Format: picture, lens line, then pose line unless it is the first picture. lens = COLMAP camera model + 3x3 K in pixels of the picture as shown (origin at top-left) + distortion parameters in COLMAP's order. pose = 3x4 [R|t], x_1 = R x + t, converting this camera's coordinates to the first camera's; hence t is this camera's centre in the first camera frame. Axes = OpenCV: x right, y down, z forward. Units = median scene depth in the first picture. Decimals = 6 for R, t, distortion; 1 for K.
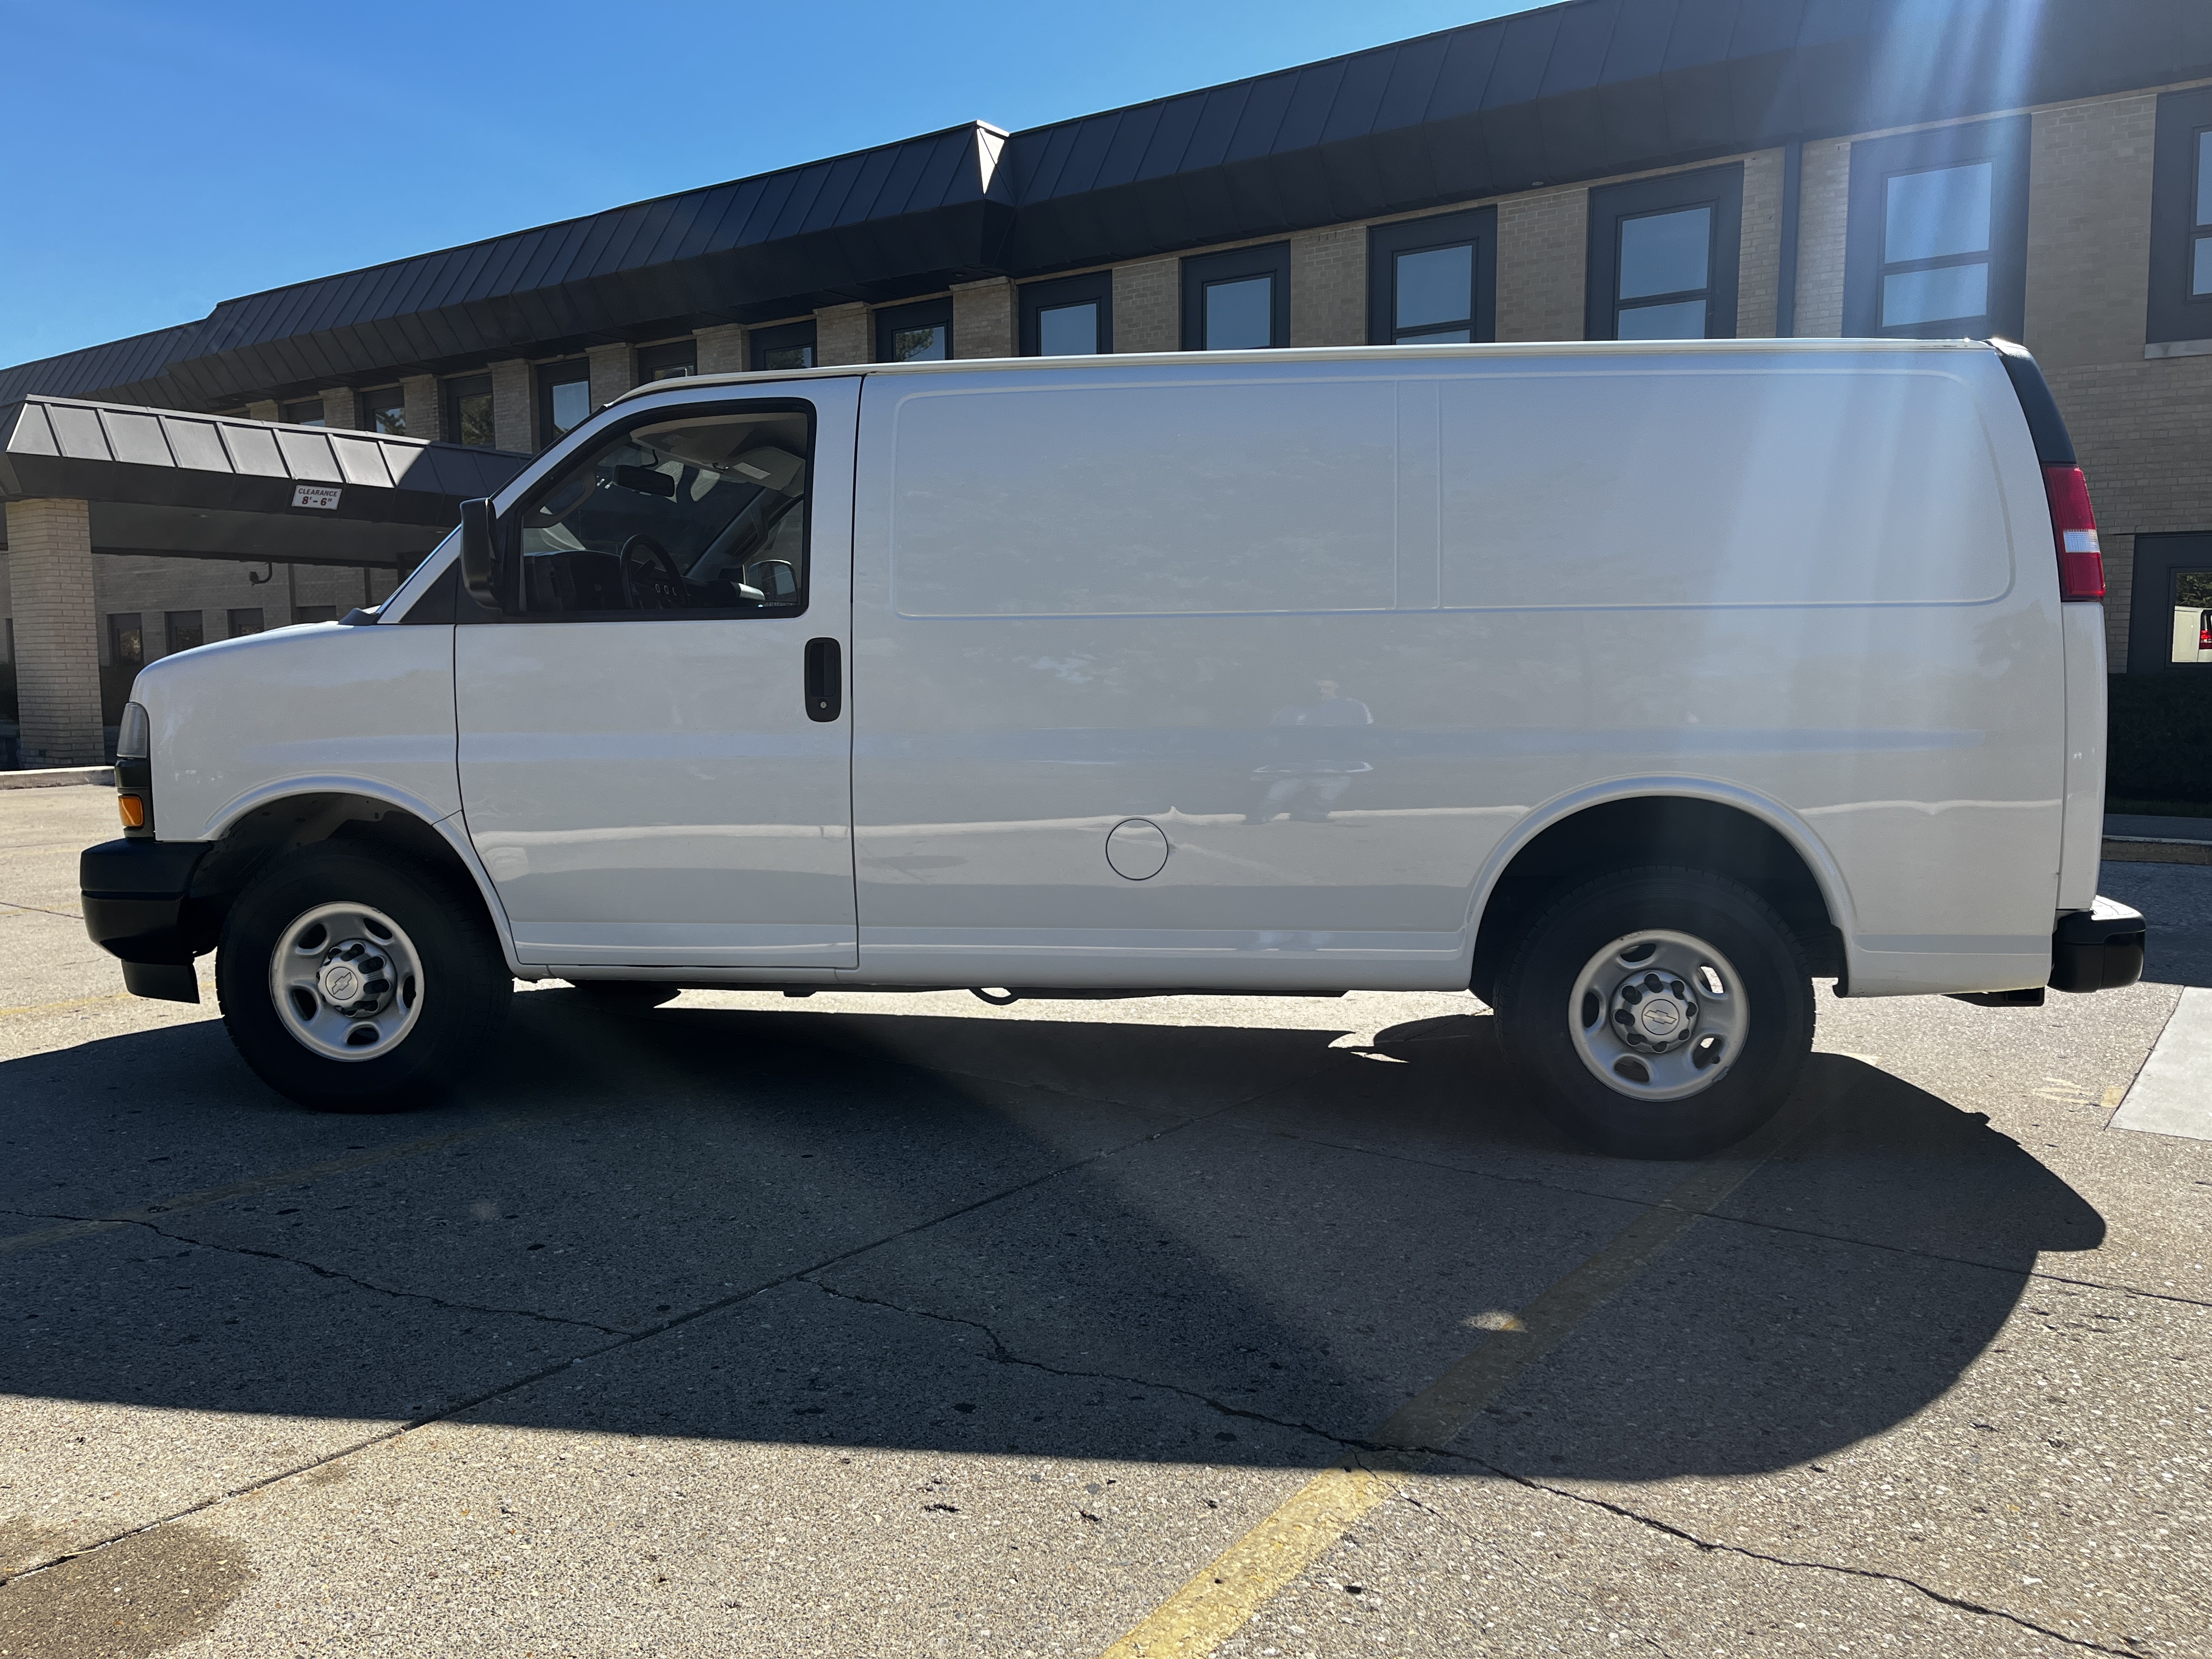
lens RADIAL K [[1511.1, 0, 1147.0], [0, 1511.1, 763.2], [0, 0, 1]] dist [0.087378, -0.102100]
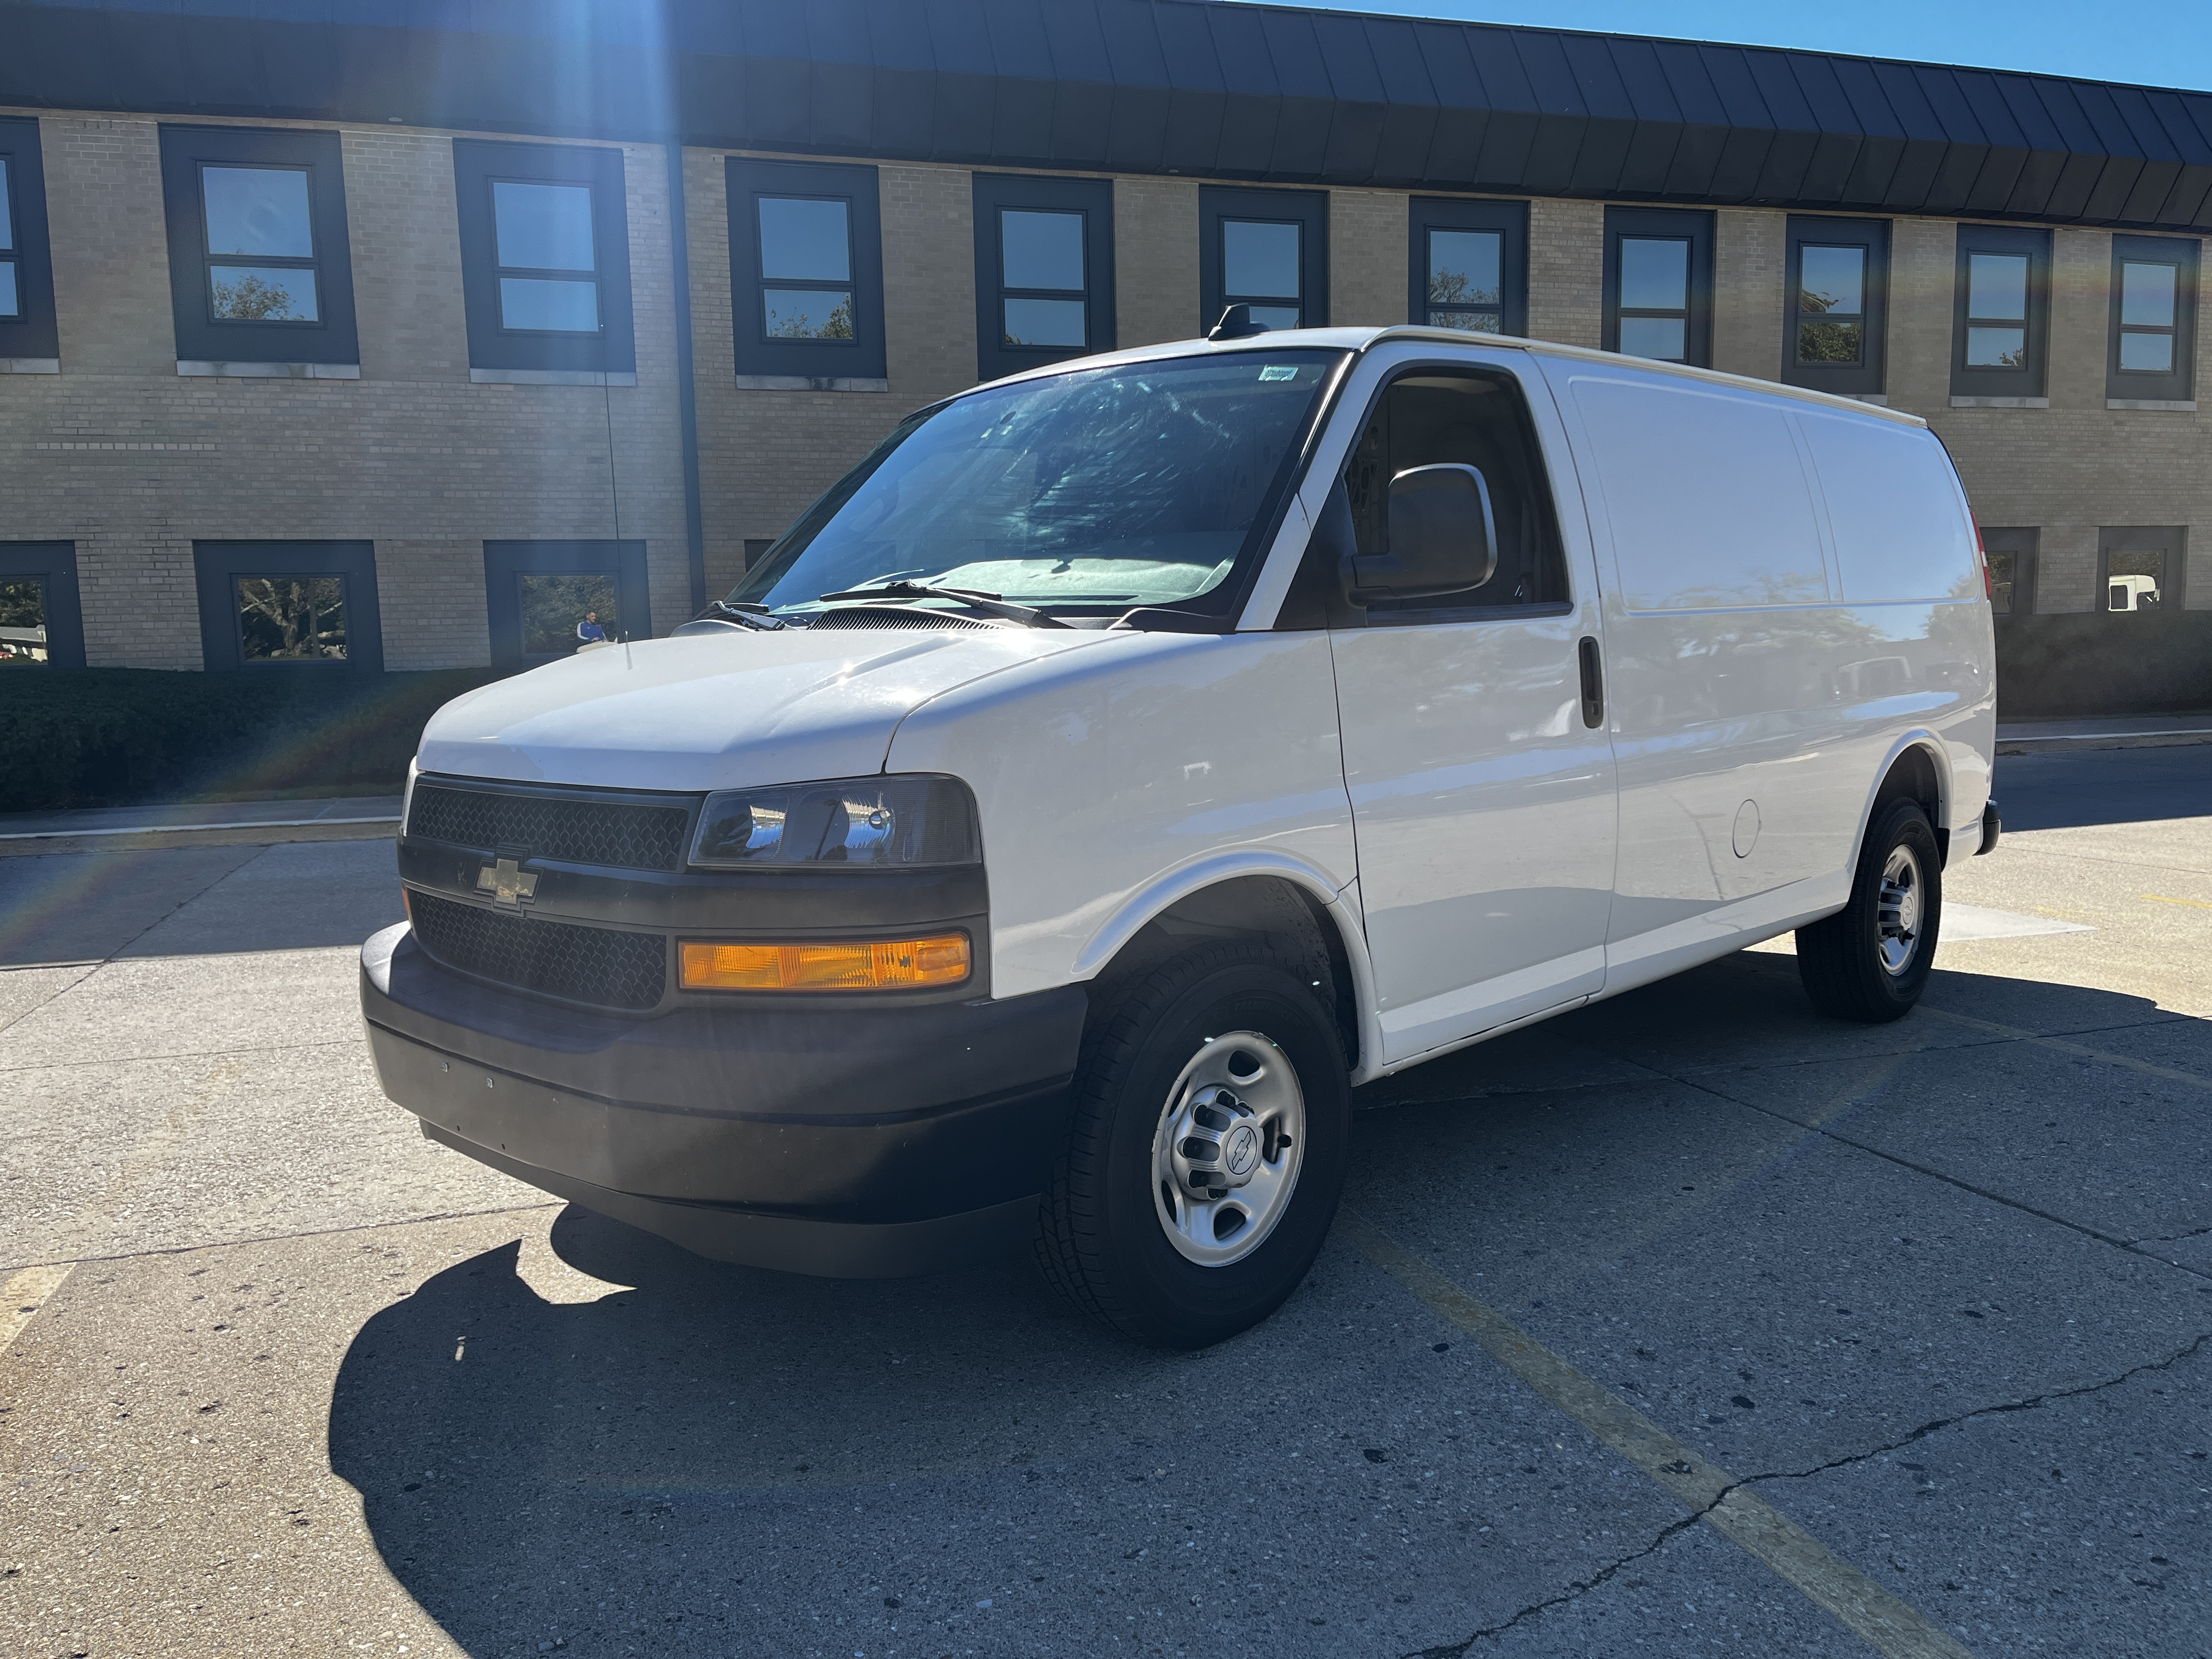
lens RADIAL K [[1511.1, 0, 1147.0], [0, 1511.1, 763.2], [0, 0, 1]] dist [0.087378, -0.102100]
pose [[0.673685, -0.079843, 0.734693, -1.049015], [0.072979, 0.996475, 0.041374, -0.062326], [-0.735406, 0.025744, 0.677137, 0.564350]]
